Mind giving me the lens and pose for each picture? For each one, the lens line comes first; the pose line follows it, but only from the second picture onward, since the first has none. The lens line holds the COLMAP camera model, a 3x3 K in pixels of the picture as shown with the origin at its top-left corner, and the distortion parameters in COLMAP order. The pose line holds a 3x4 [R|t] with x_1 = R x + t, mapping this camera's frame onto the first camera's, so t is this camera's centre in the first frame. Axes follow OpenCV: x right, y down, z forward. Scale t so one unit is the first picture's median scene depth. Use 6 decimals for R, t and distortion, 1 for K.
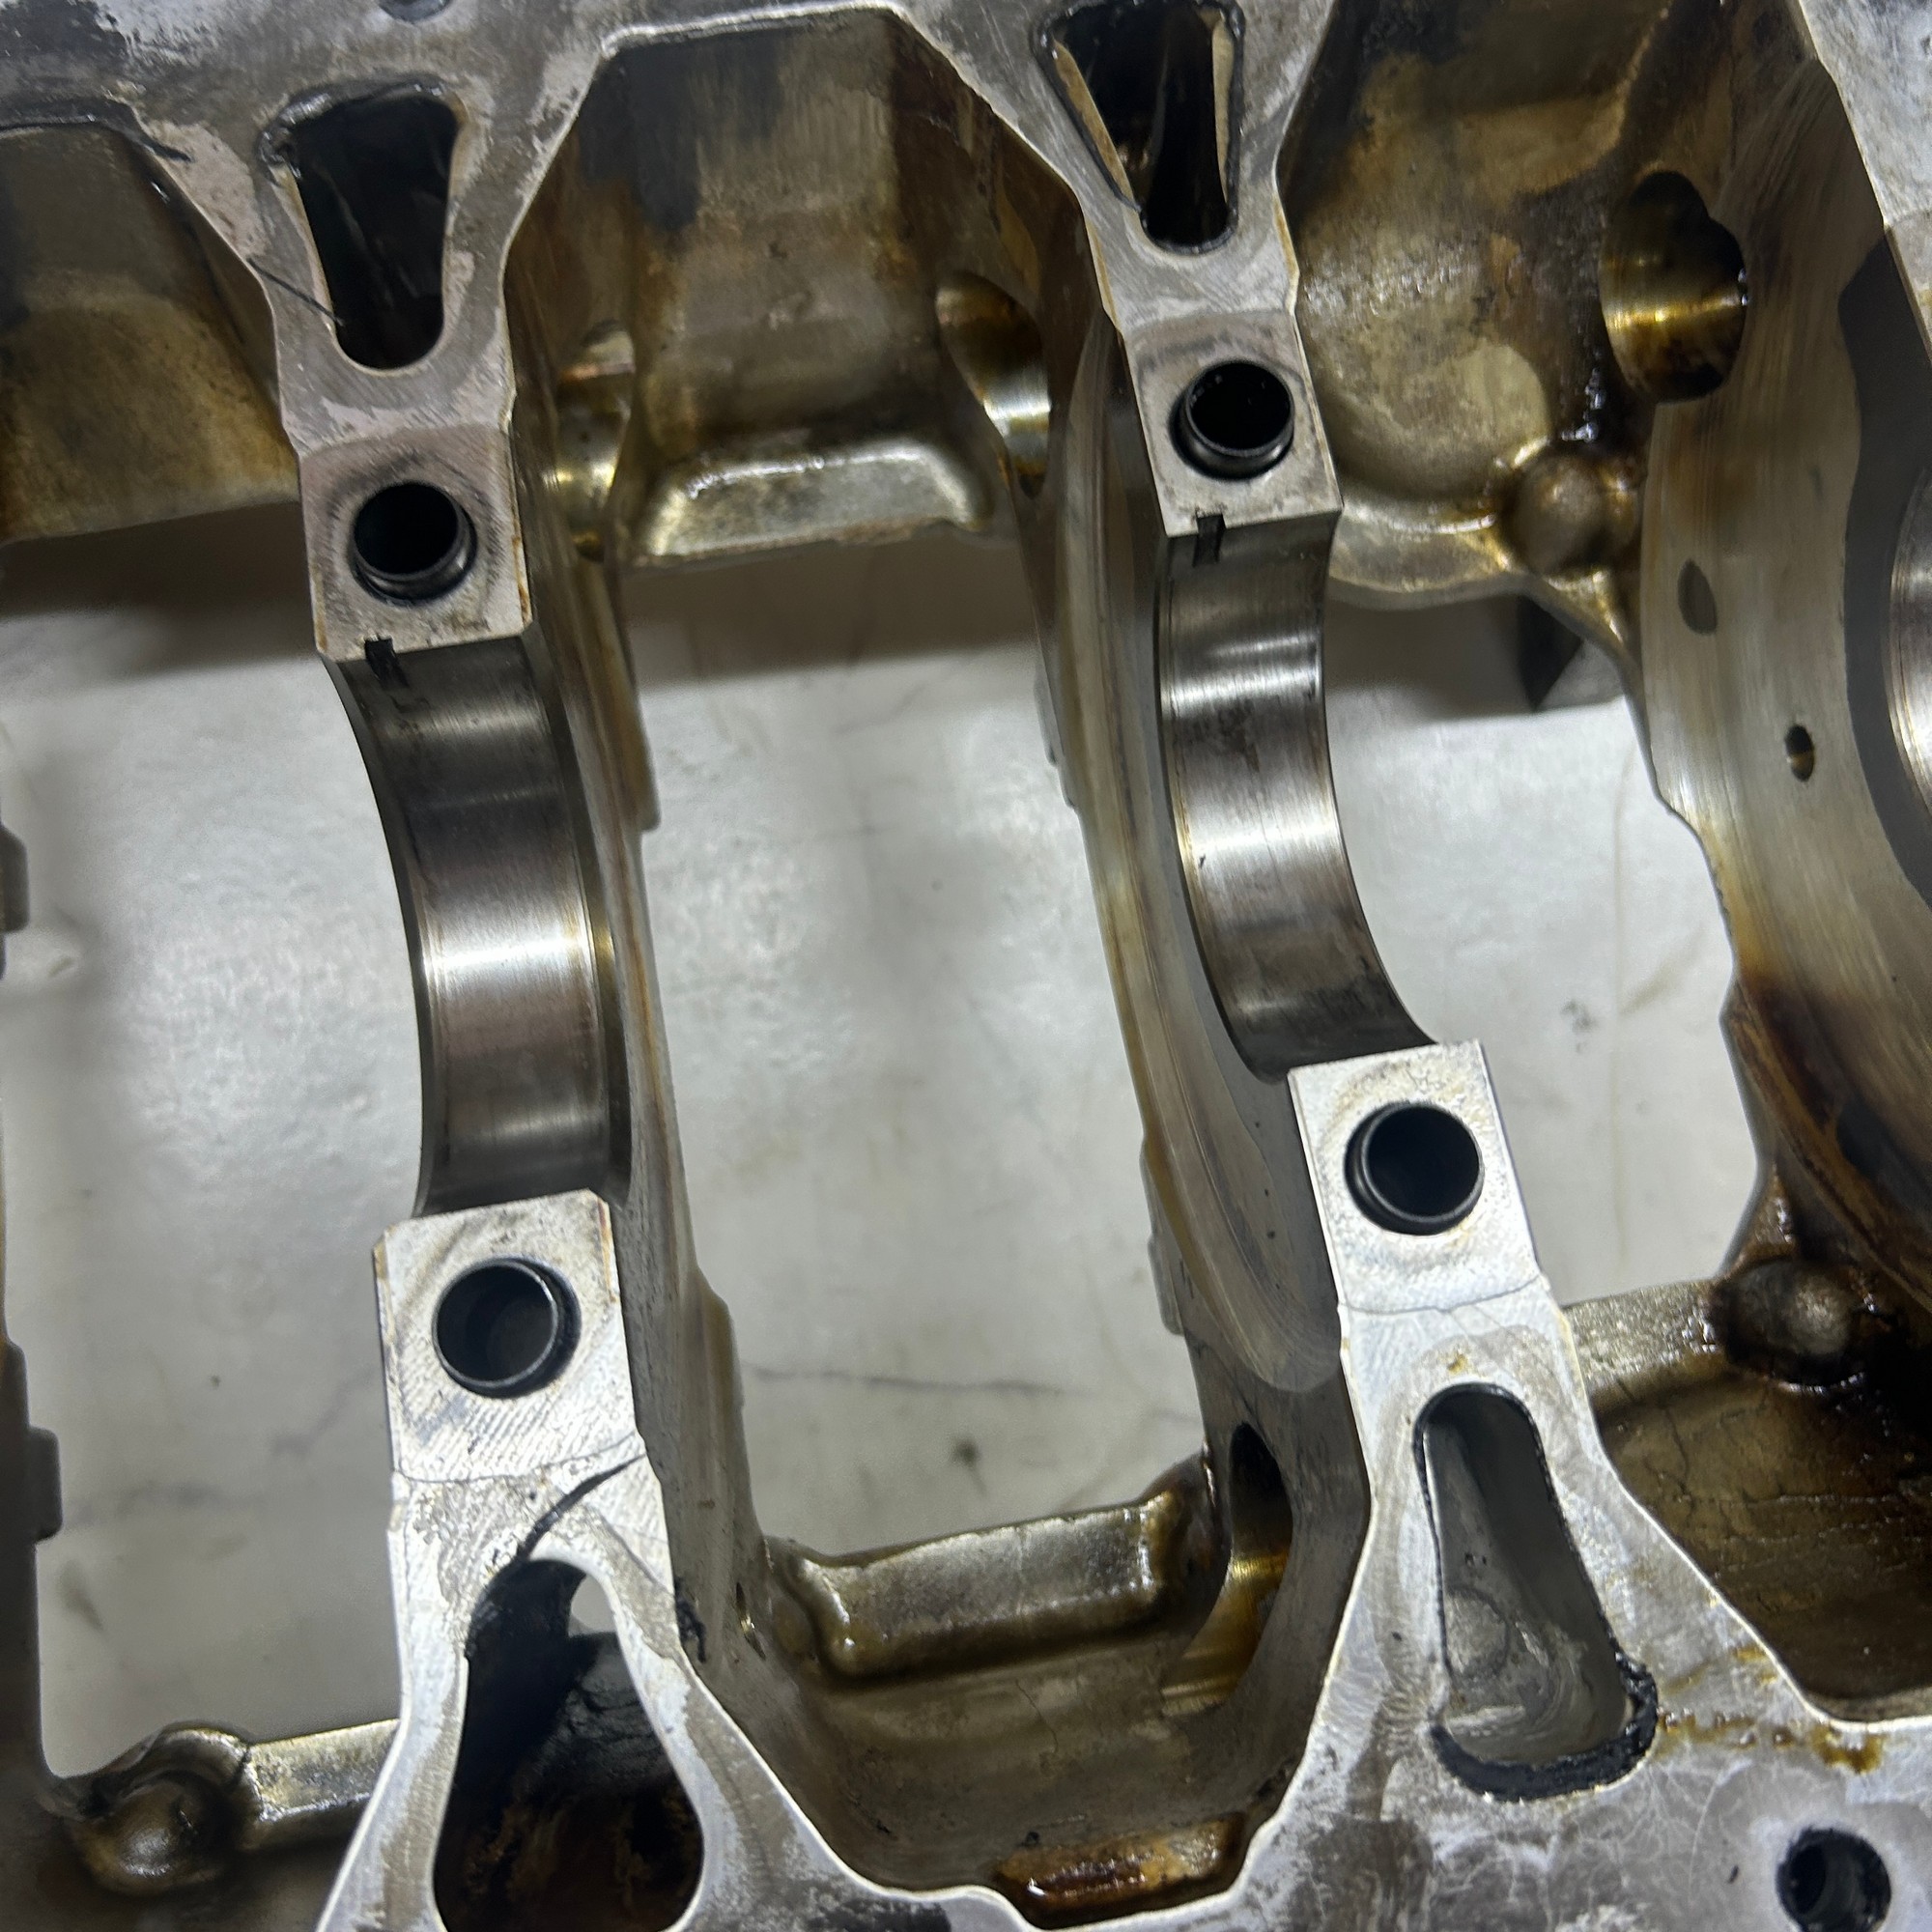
lens RADIAL K [[2038.8, 0, 965.0], [0, 2038.8, 971.6], [0, 0, 1]] dist [-0.000489, 0.000000]
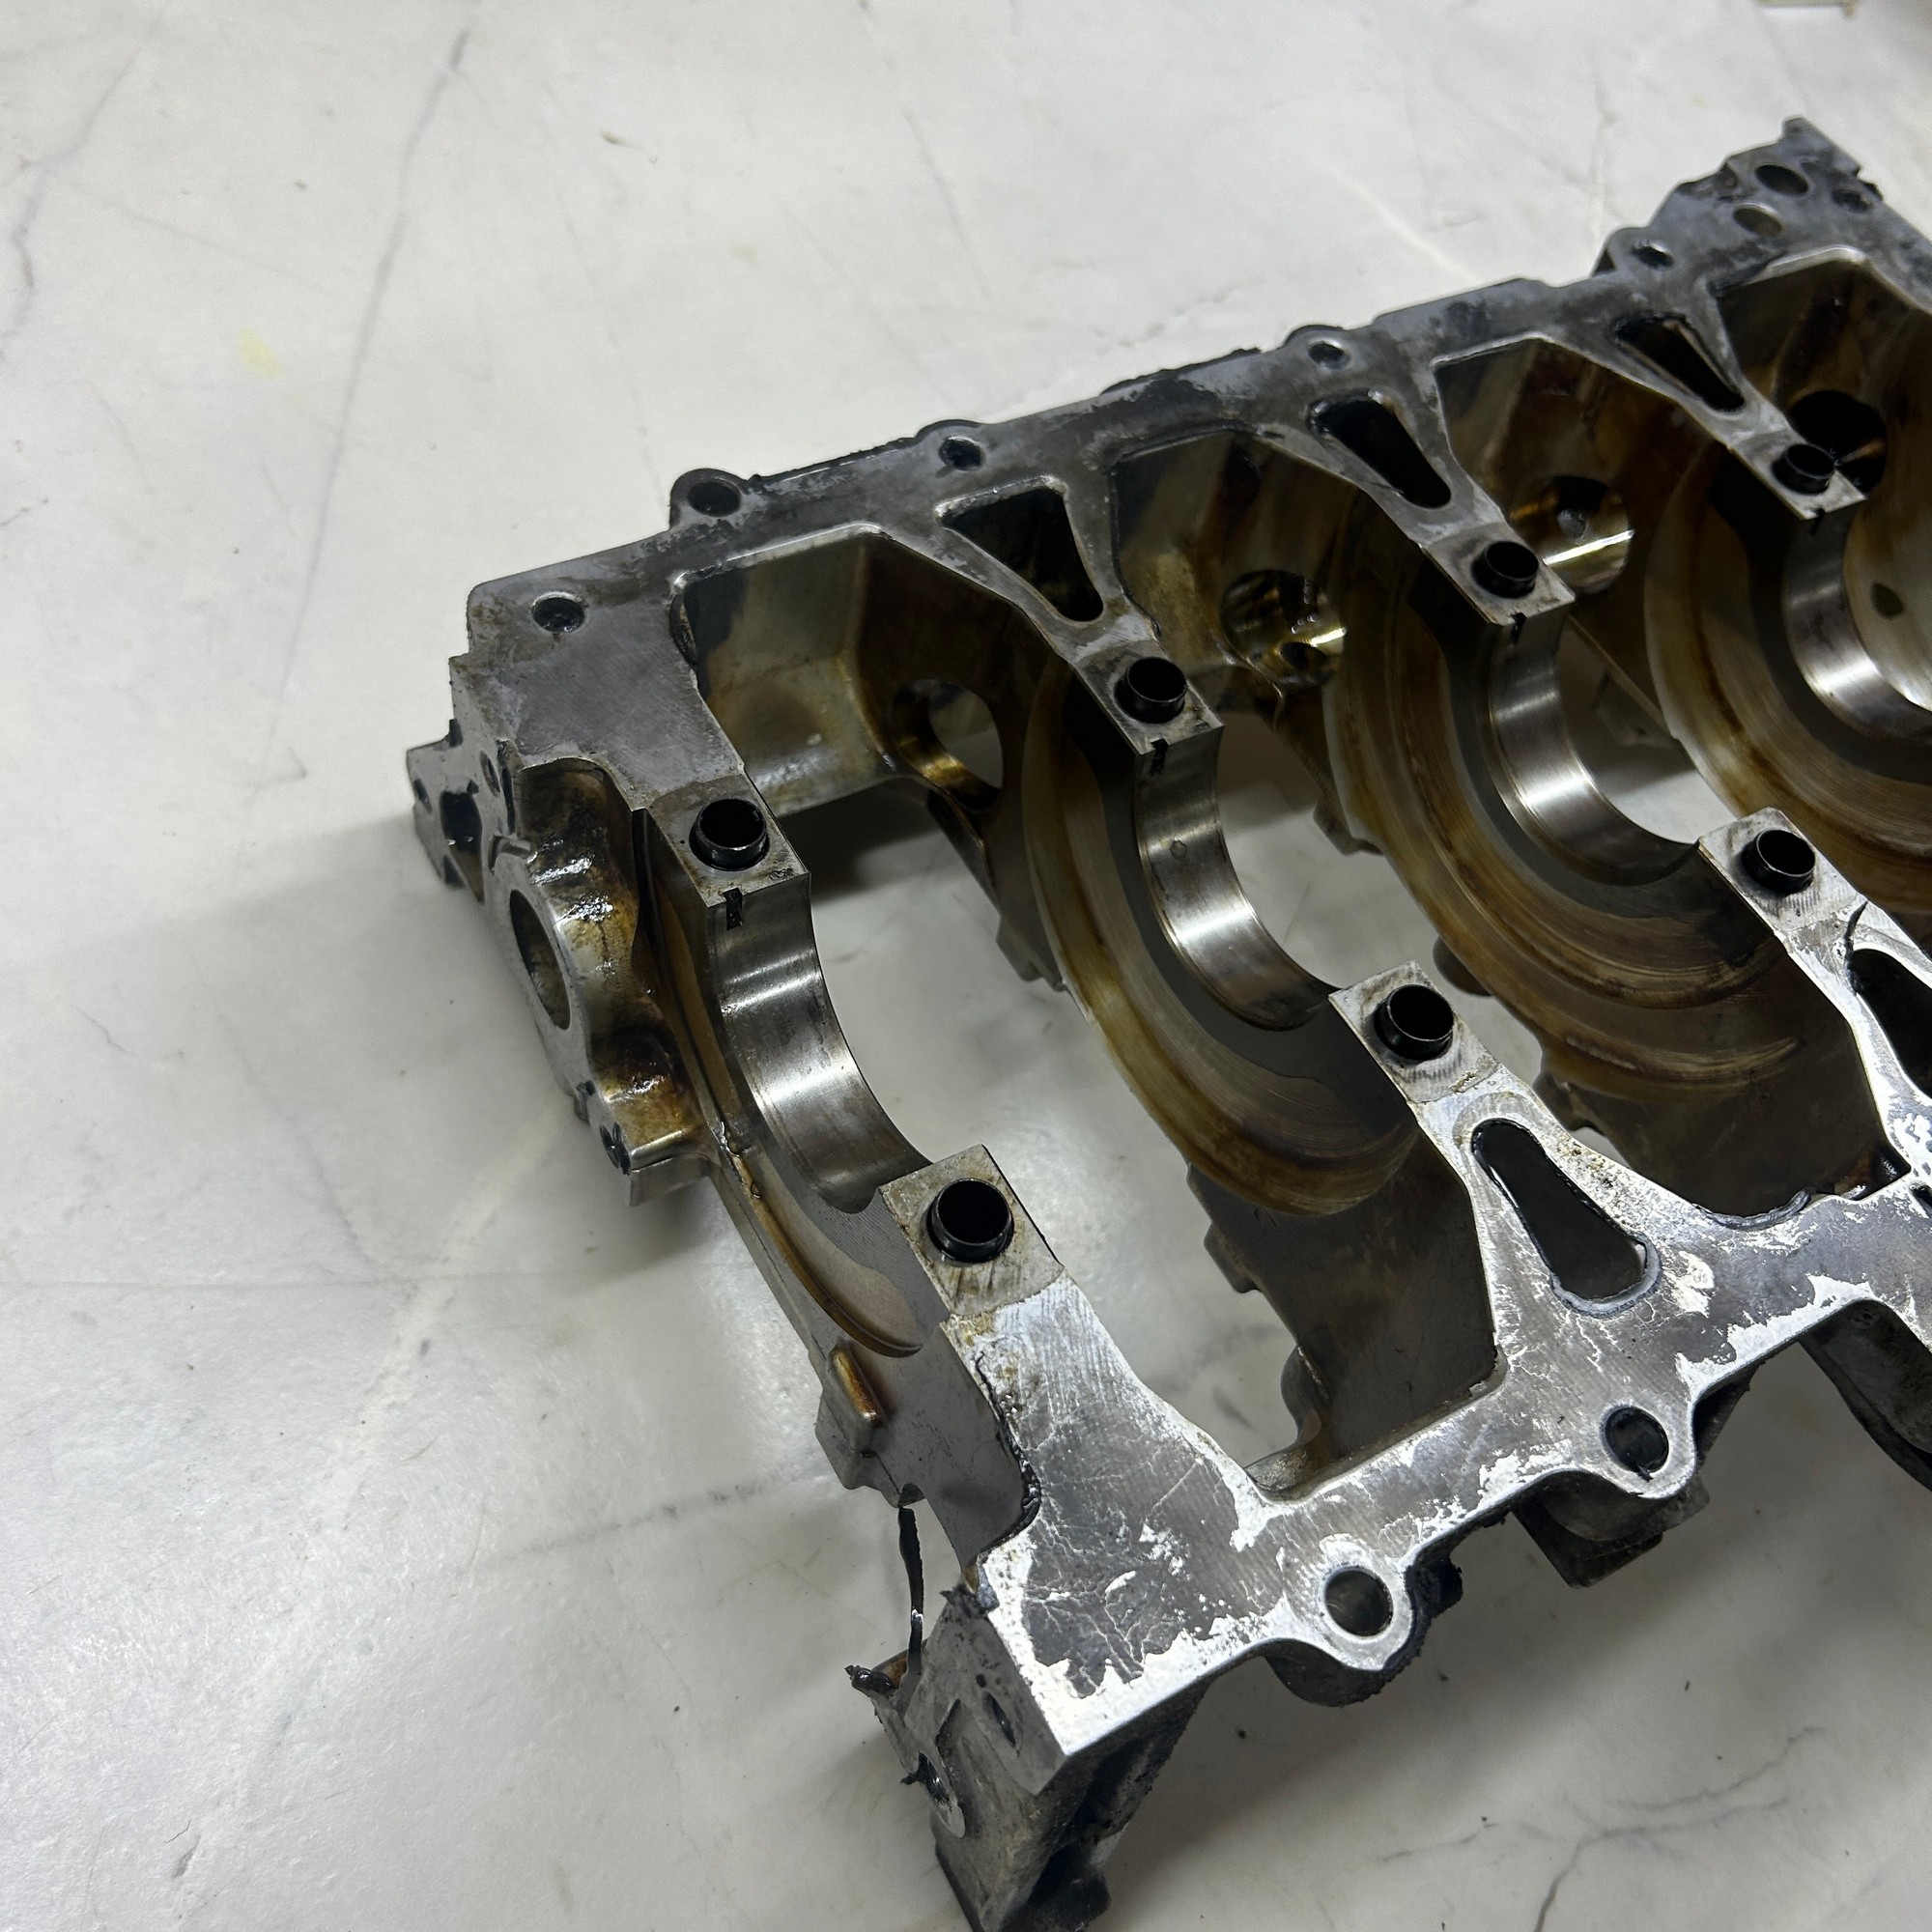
lens RADIAL K [[2038.8, 0, 951.9], [0, 2038.8, 987.6], [0, 0, 1]] dist [-0.000489, 0.000000]
pose [[0.932646, -0.211488, 0.292308, -1.304204], [0.290750, 0.920271, -0.261849, 0.470928], [-0.213625, 0.329201, 0.919778, -0.507693]]
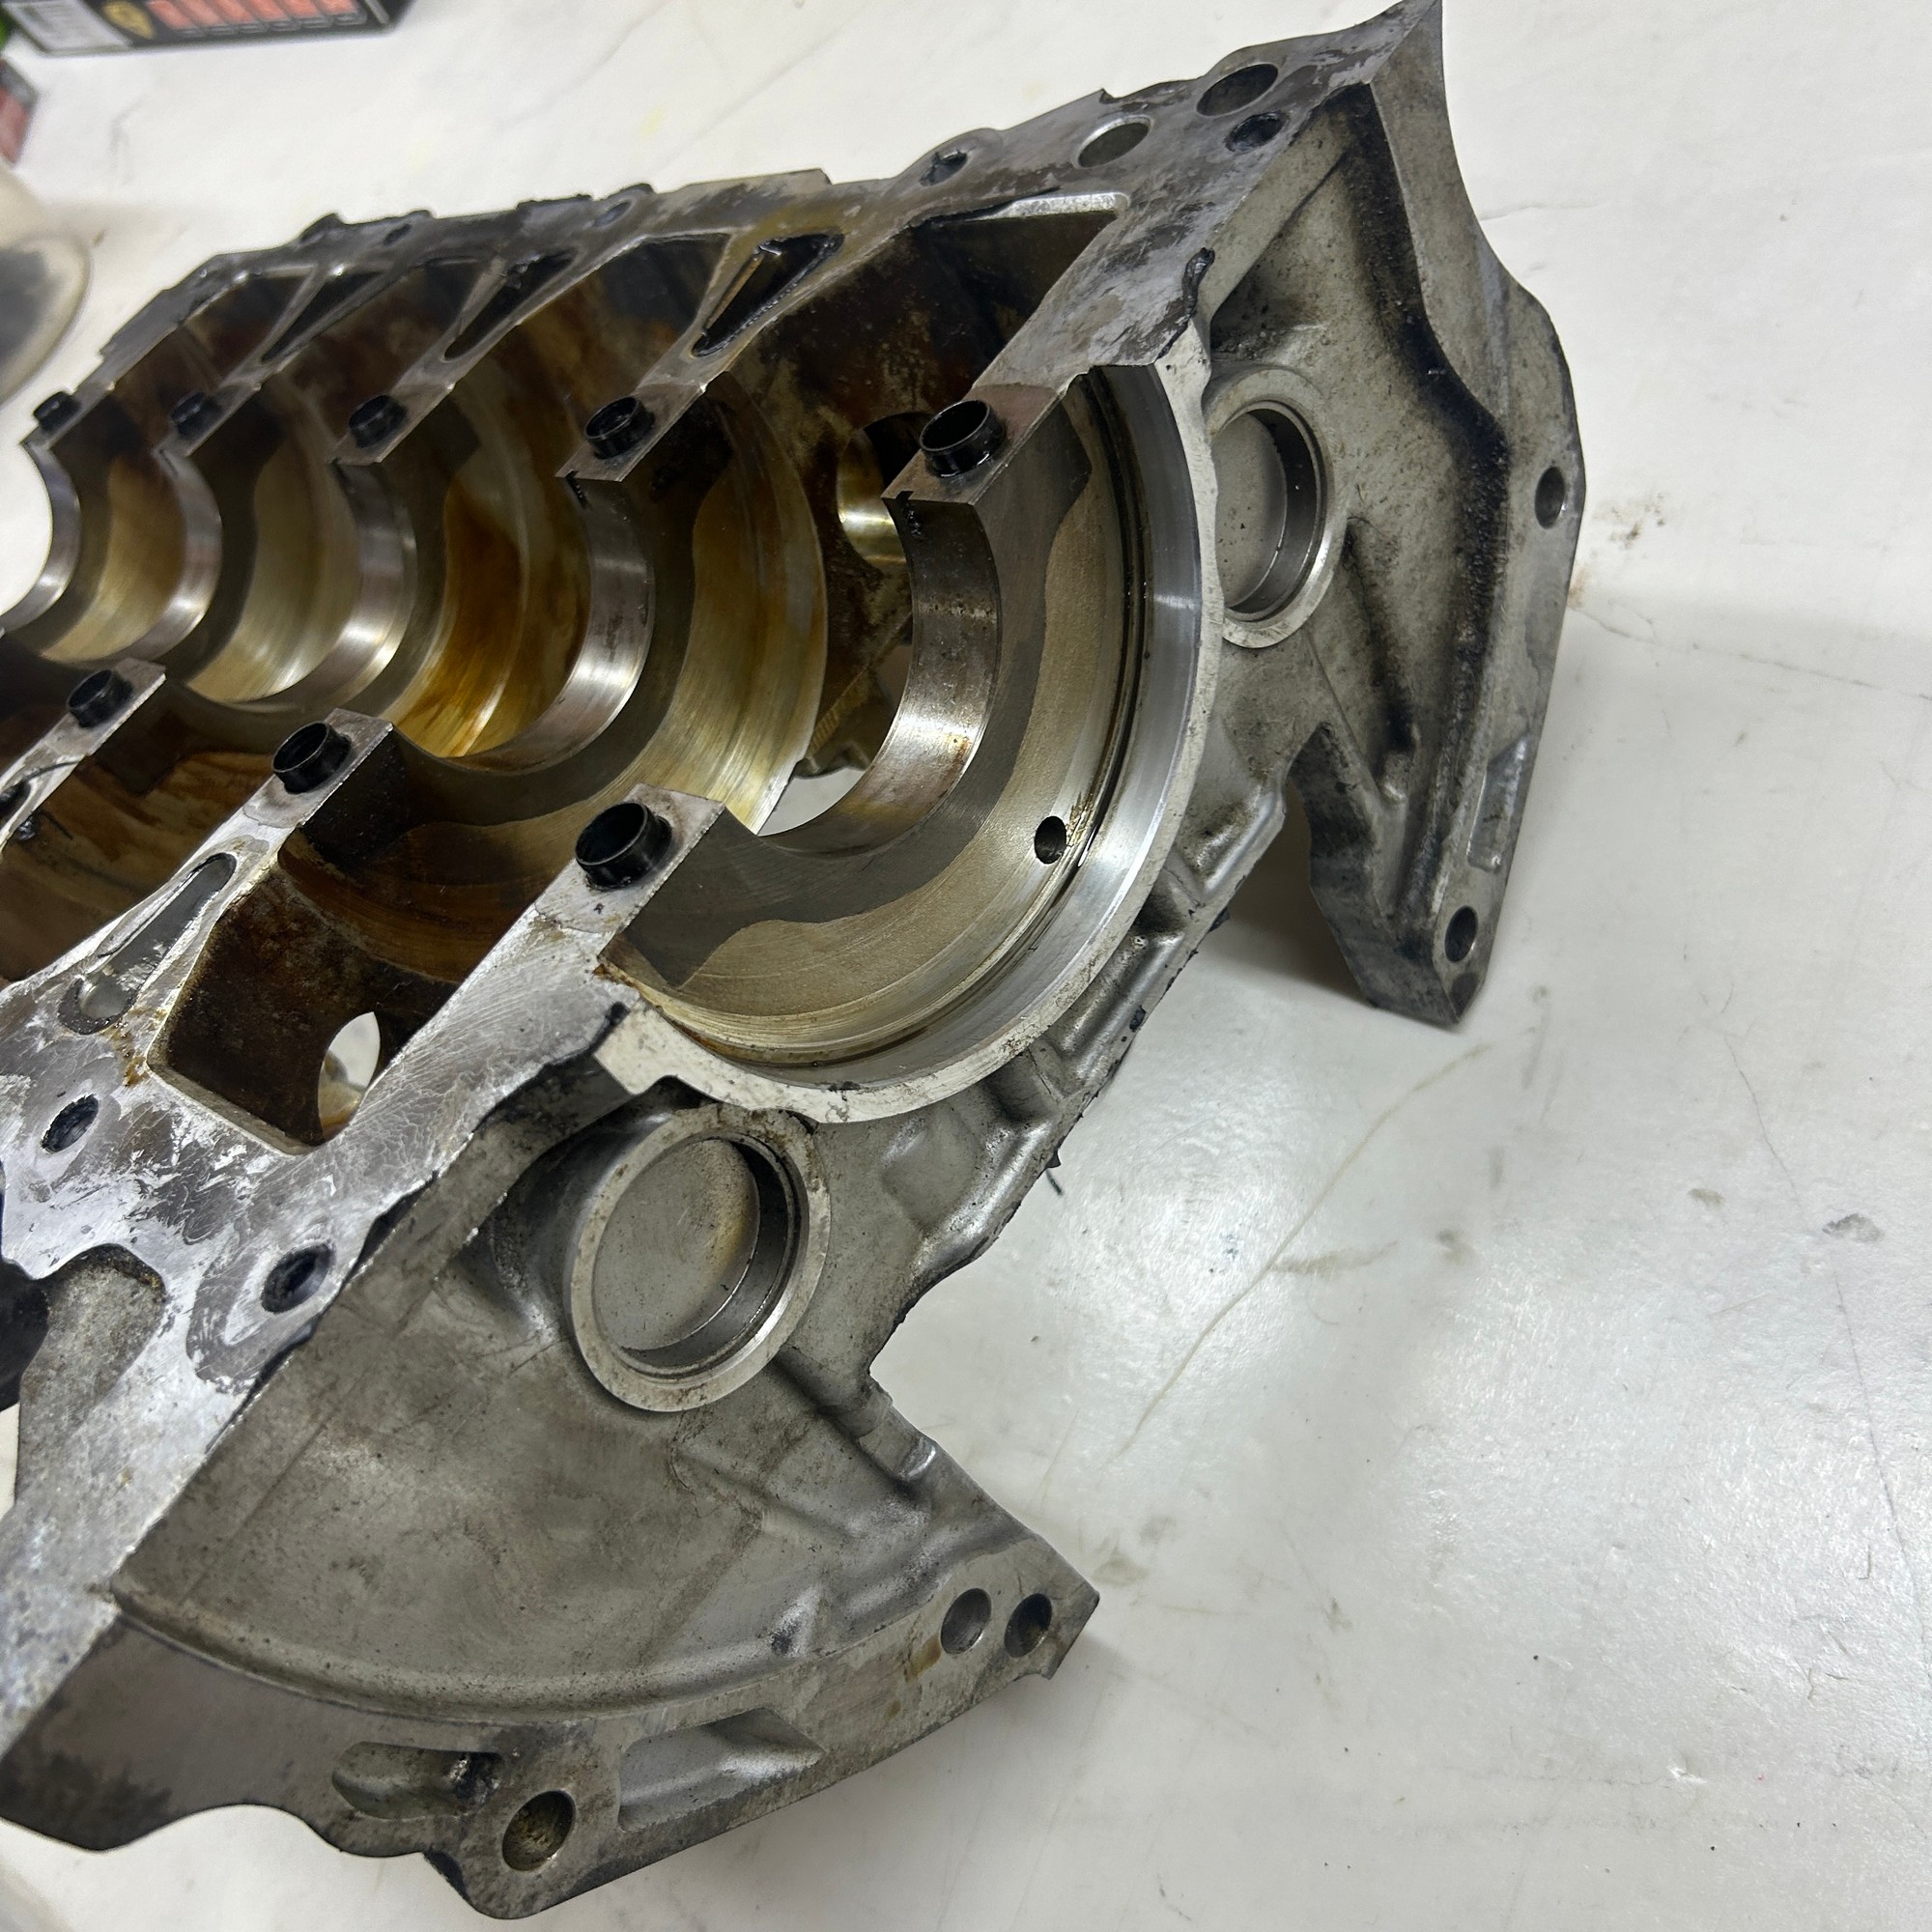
lens RADIAL K [[2038.8, 0, 930.2], [0, 2038.8, 979.0], [0, 0, 1]] dist [-0.000489, 0.000000]
pose [[0.558782, 0.316724, -0.766452, 1.598030], [-0.526681, 0.849424, -0.032966, 0.029770], [0.640601, 0.422096, 0.641455, 0.268016]]
